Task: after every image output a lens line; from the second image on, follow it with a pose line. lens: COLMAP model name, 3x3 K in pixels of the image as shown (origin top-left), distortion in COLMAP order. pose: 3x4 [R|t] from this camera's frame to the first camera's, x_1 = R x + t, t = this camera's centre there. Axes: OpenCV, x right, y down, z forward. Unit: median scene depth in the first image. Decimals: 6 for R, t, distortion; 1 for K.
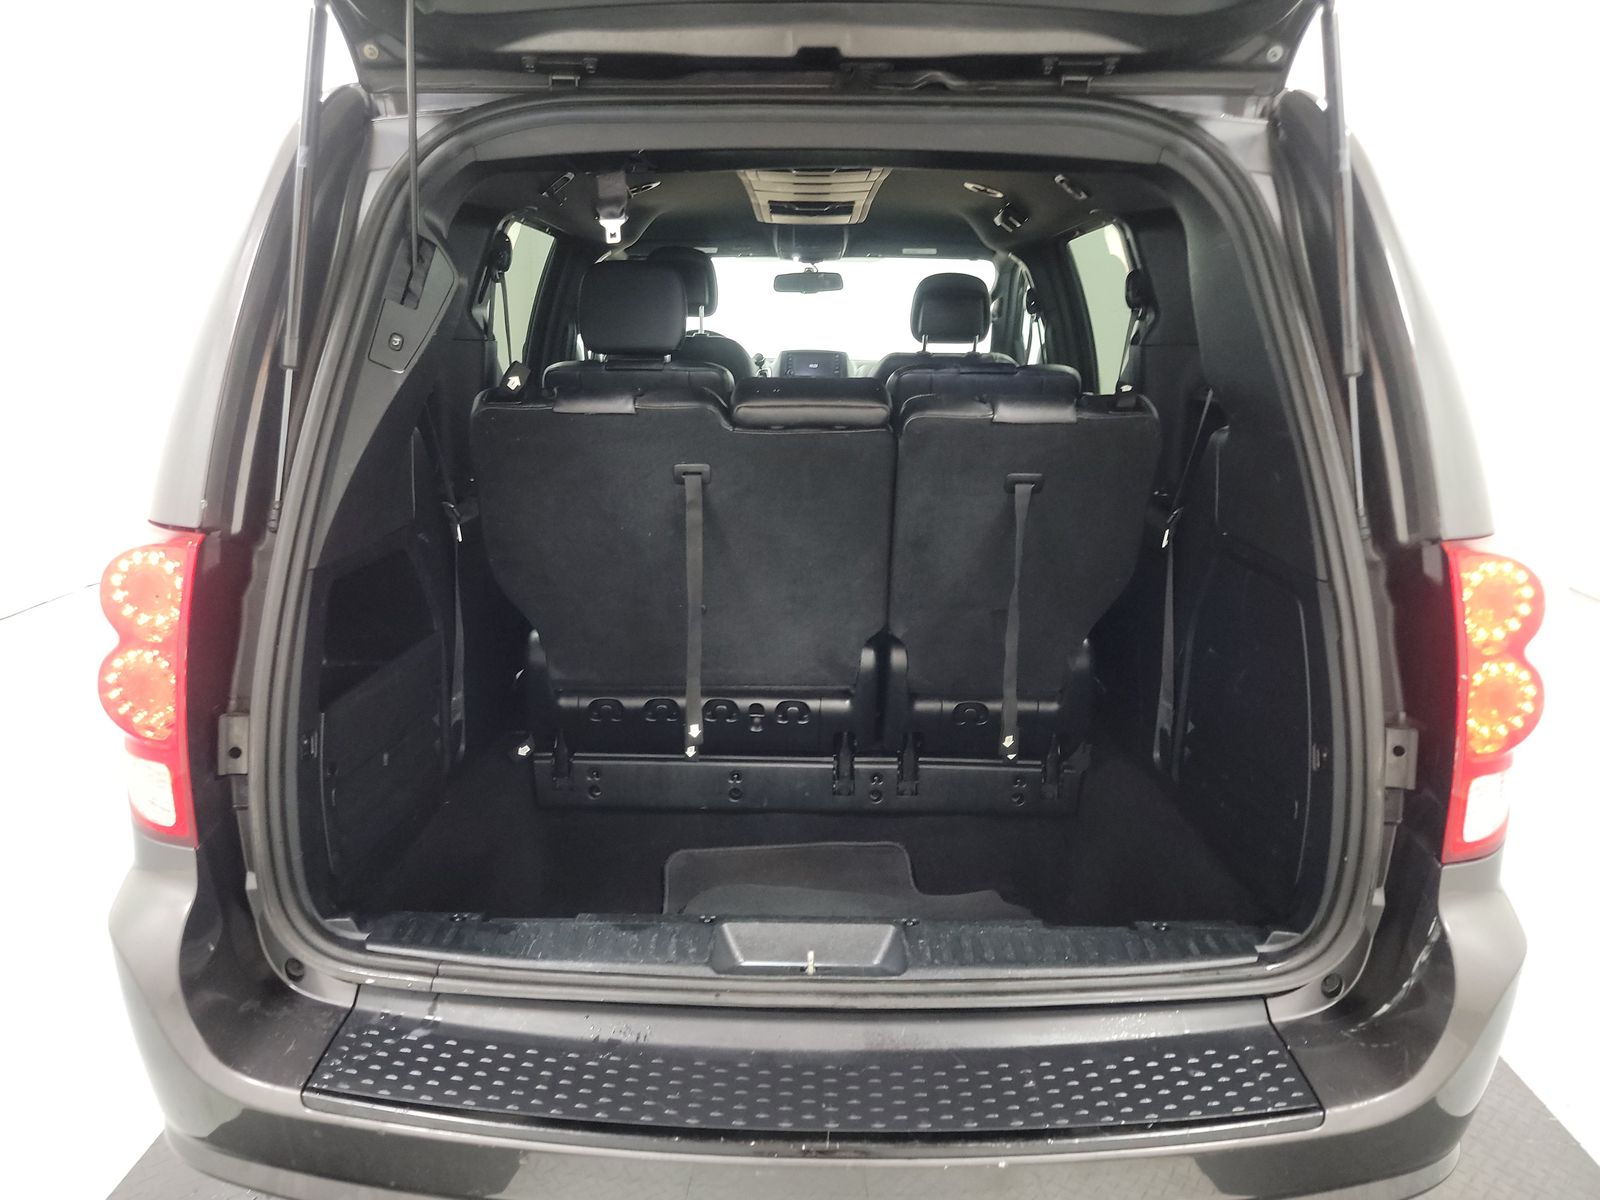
lens RADIAL K [[1119.1, 0, 787.0], [0, 1119.1, 613.7], [0, 0, 1]] dist [0.009213, 0.002339]
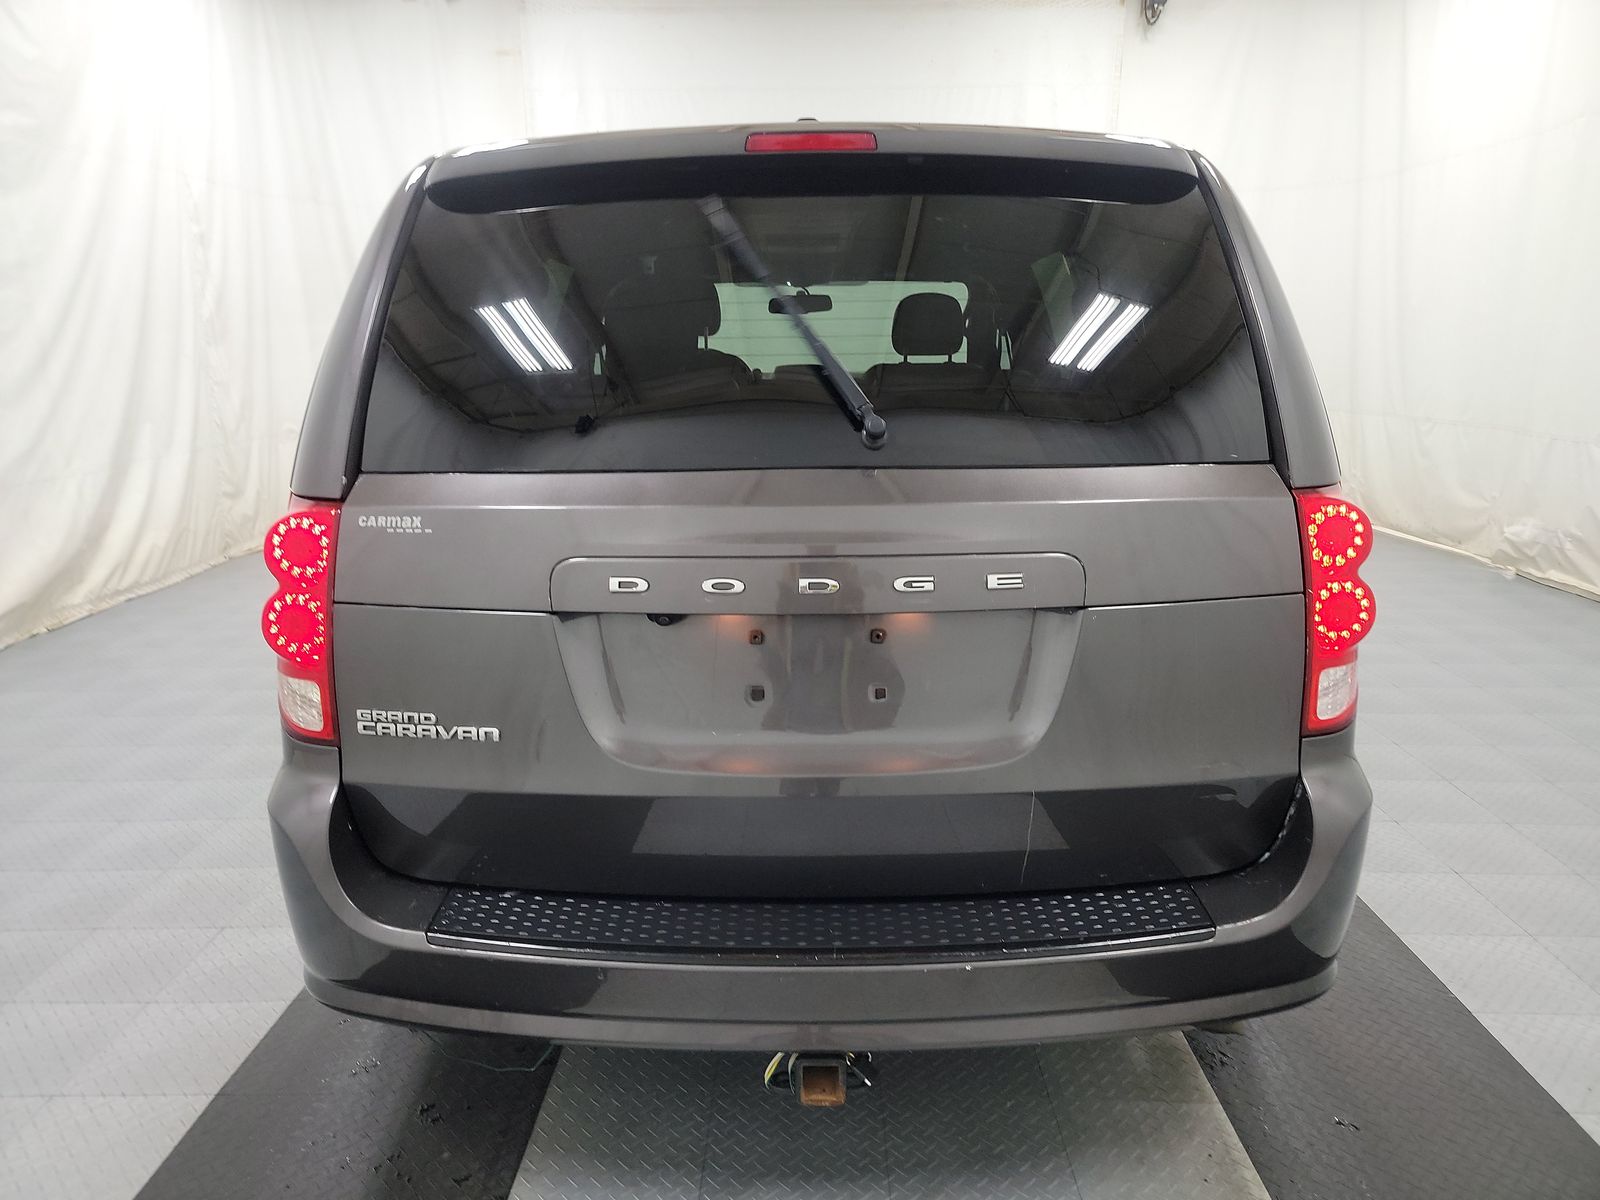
lens RADIAL K [[1144.2, 0, 800.0], [0, 1144.2, 600.0], [0, 0, 1]] dist [0.016206, 0.000546]
pose [[0.999643, -0.022603, 0.014269, -0.012879], [0.023097, 0.999103, -0.035485, 0.097619], [-0.013455, 0.035802, 0.999268, -0.324319]]
